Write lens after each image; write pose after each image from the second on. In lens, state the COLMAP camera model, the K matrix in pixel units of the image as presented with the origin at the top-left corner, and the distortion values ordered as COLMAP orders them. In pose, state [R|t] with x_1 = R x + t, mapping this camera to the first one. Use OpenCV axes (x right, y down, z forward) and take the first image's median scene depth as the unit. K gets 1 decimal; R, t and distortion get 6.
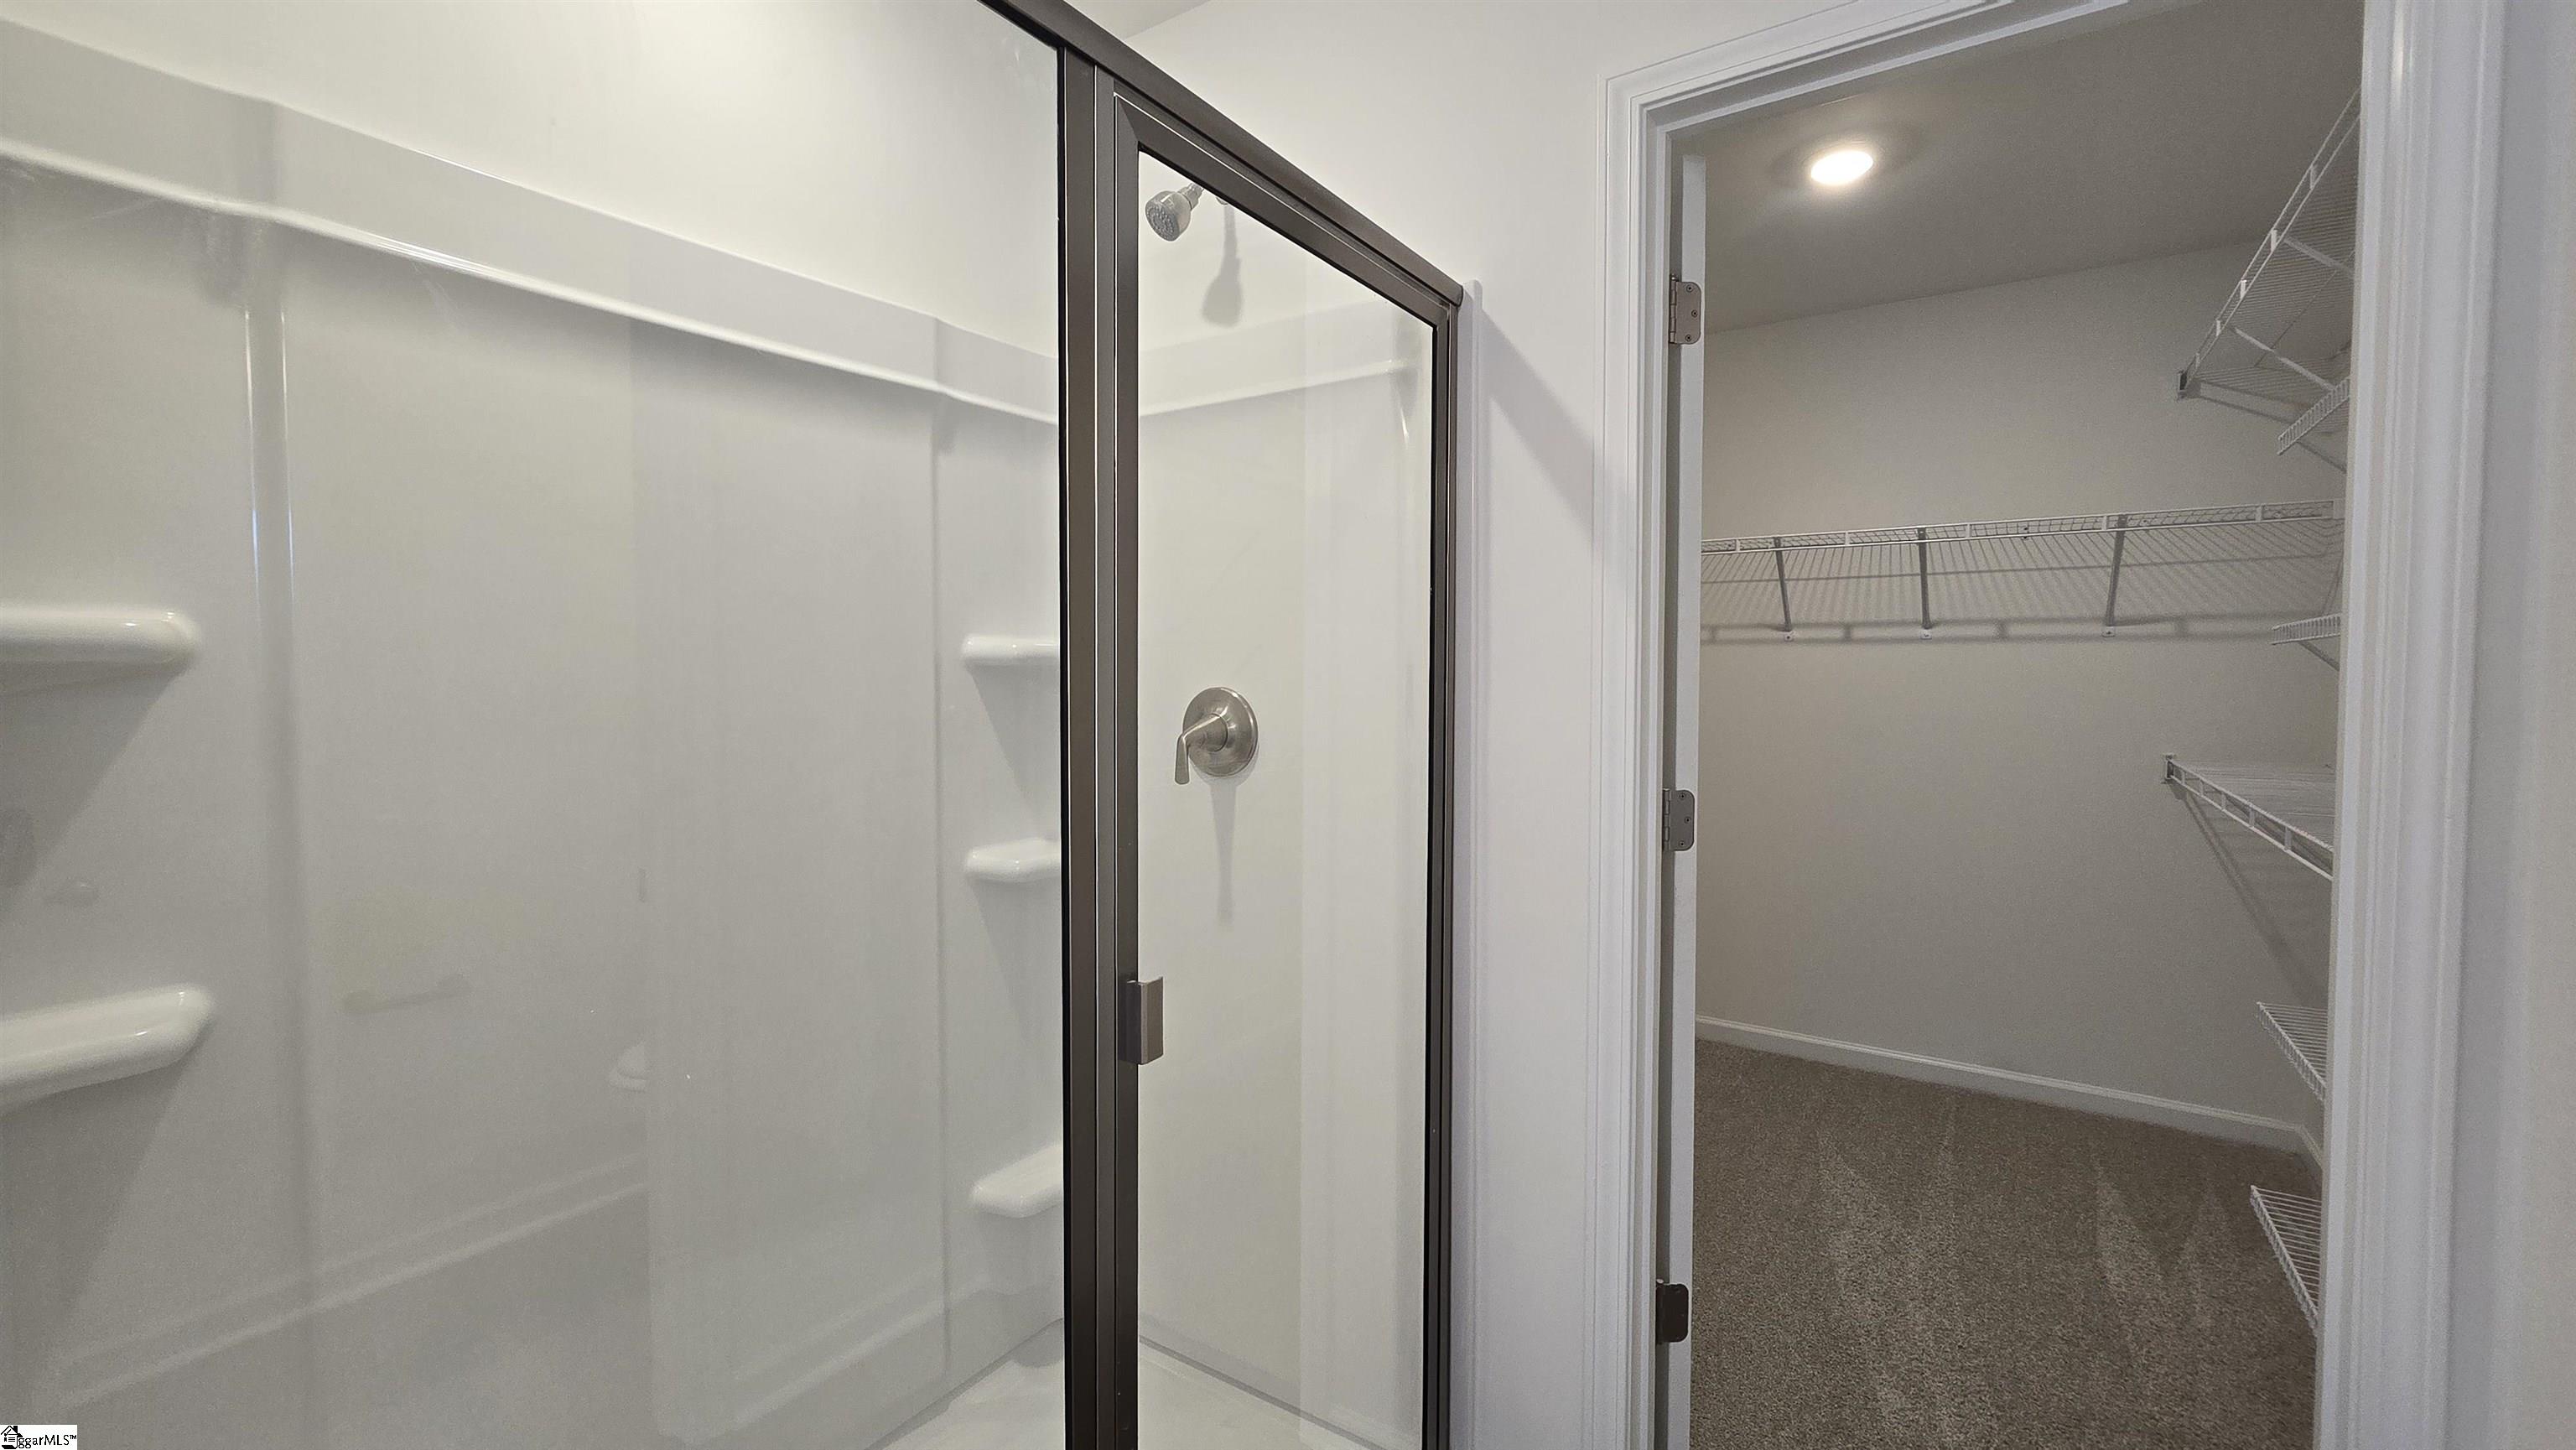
lens RADIAL K [[1055.1, 0, 1285.2], [0, 1055.1, 711.2], [0, 0, 1]] dist [-0.003240, -0.000287]
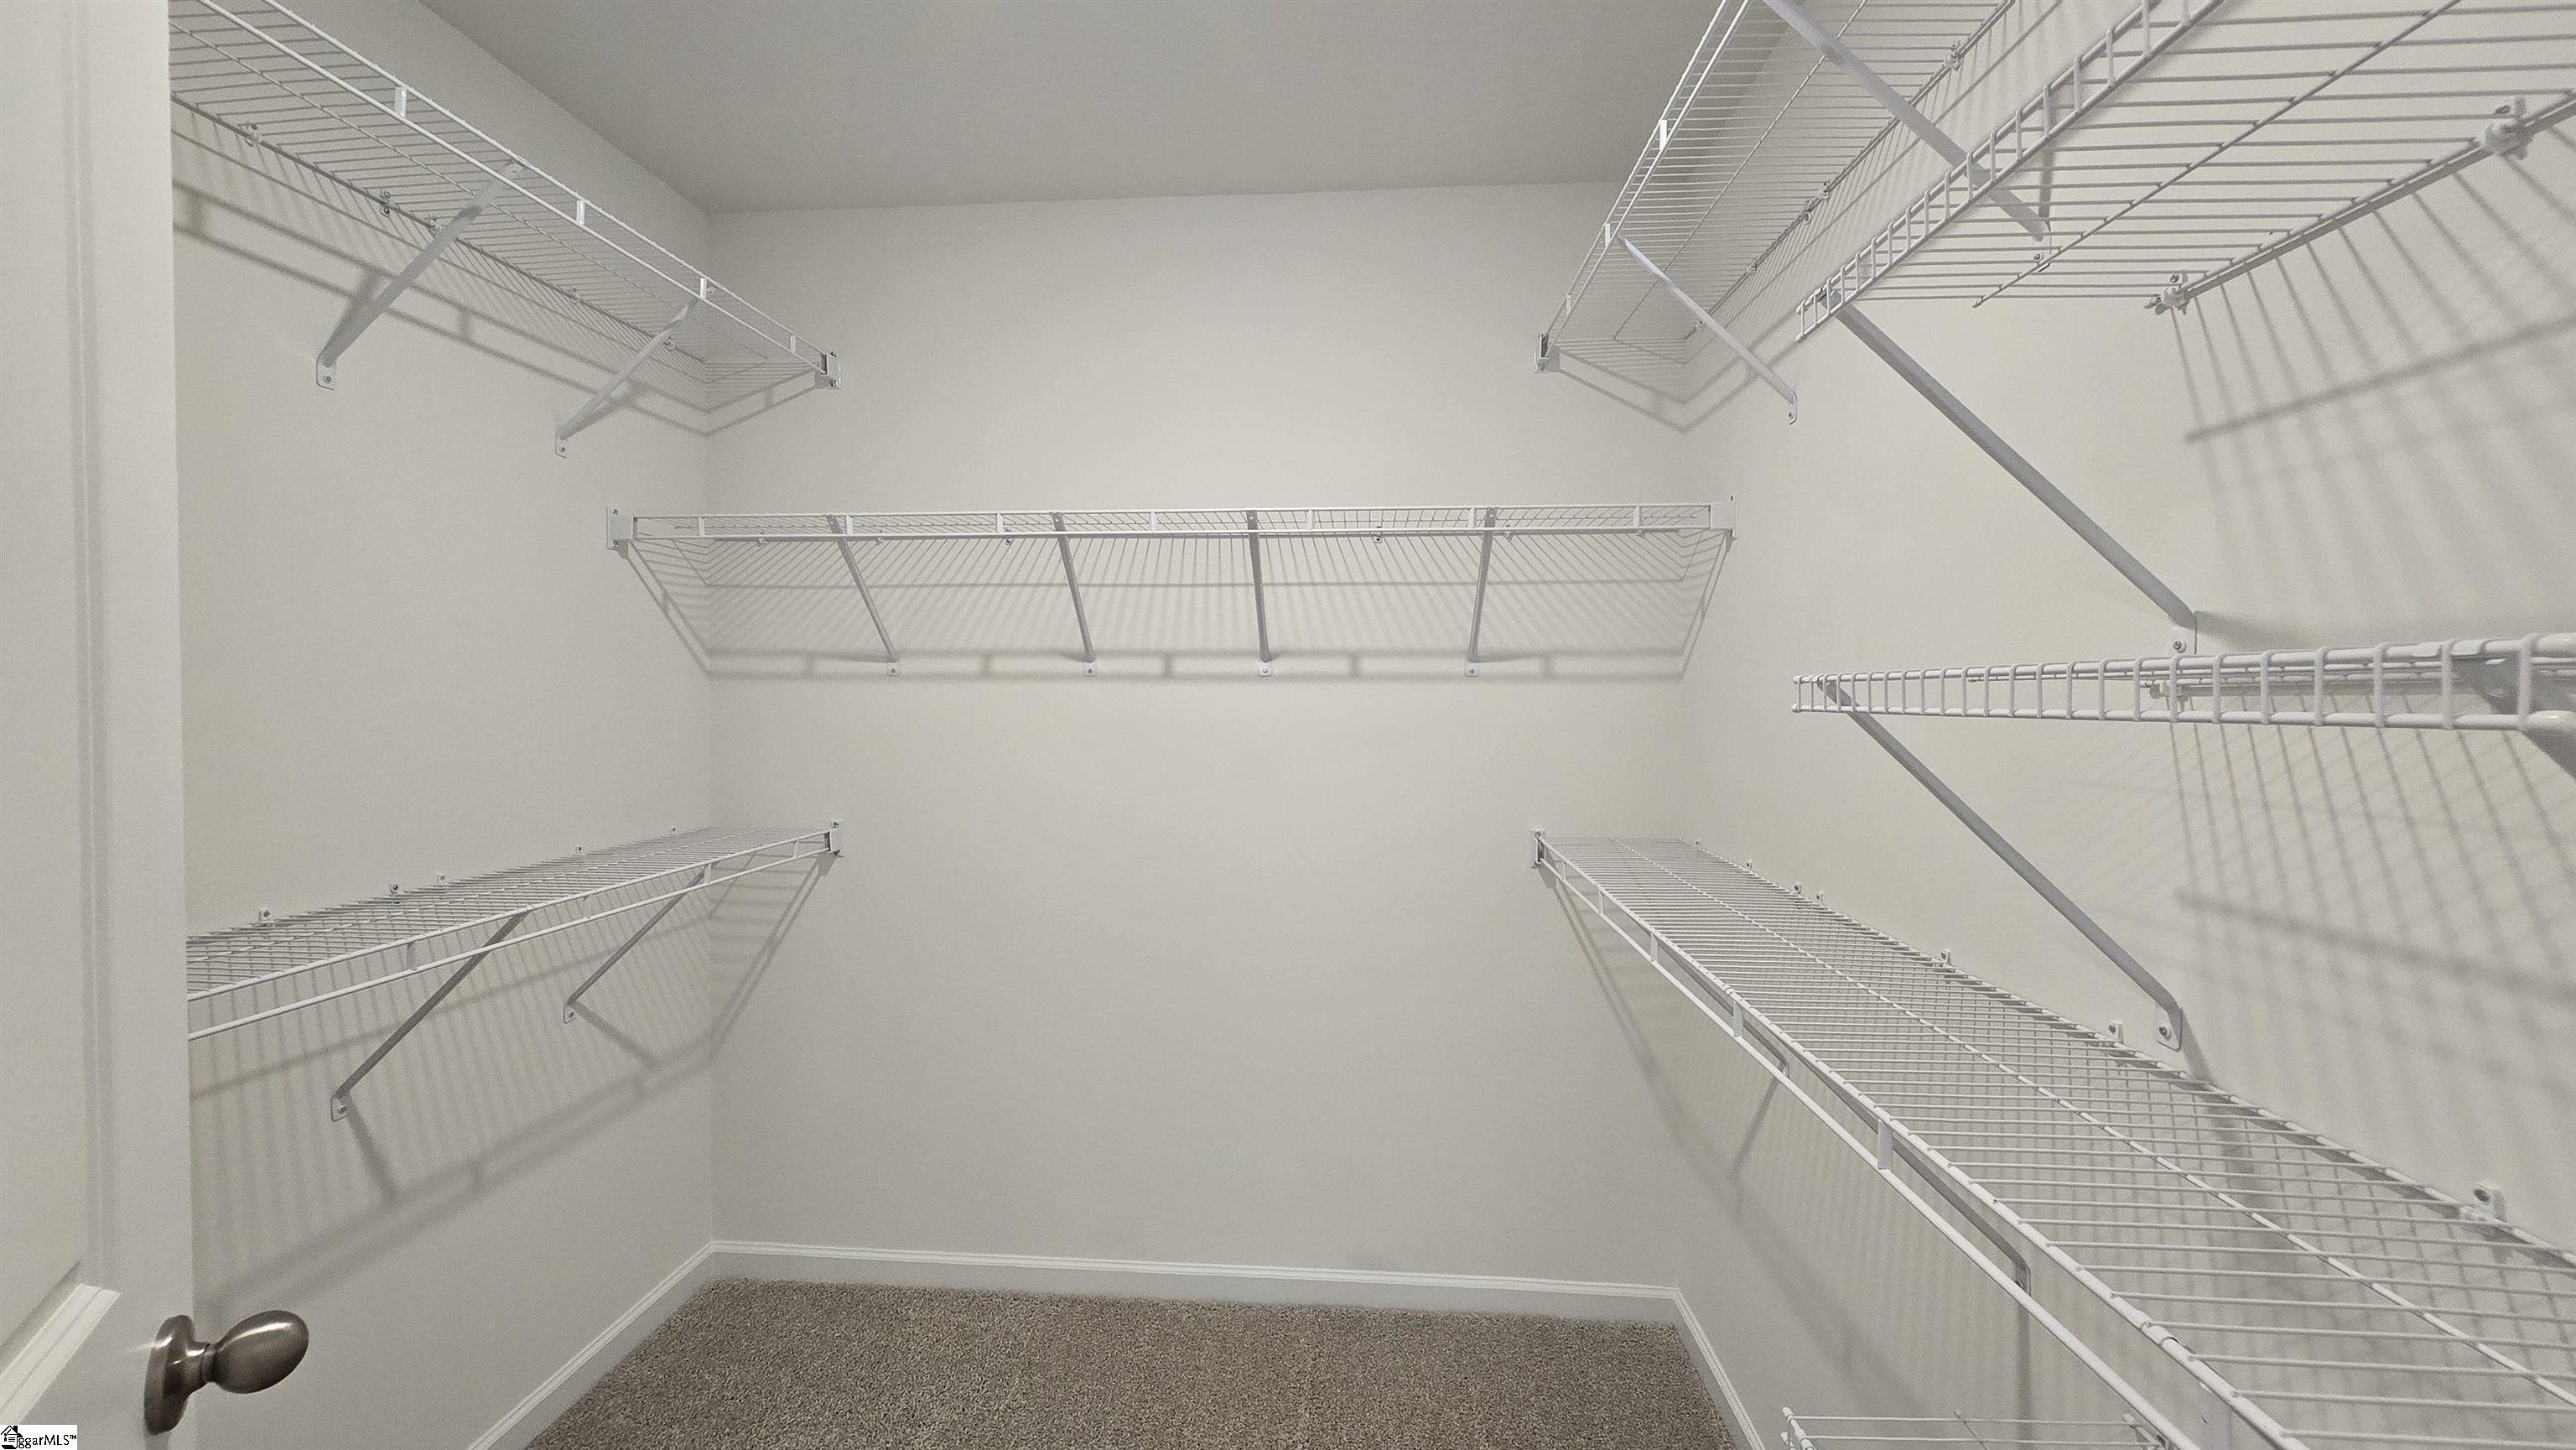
lens RADIAL K [[1055.1, 0, 1285.2], [0, 1055.1, 711.2], [0, 0, 1]] dist [-0.003240, -0.000287]
pose [[0.870639, -0.018792, 0.491564, 0.283815], [0.019621, 0.999801, 0.003470, -0.049404], [-0.491531, 0.006623, 0.870835, 0.394259]]
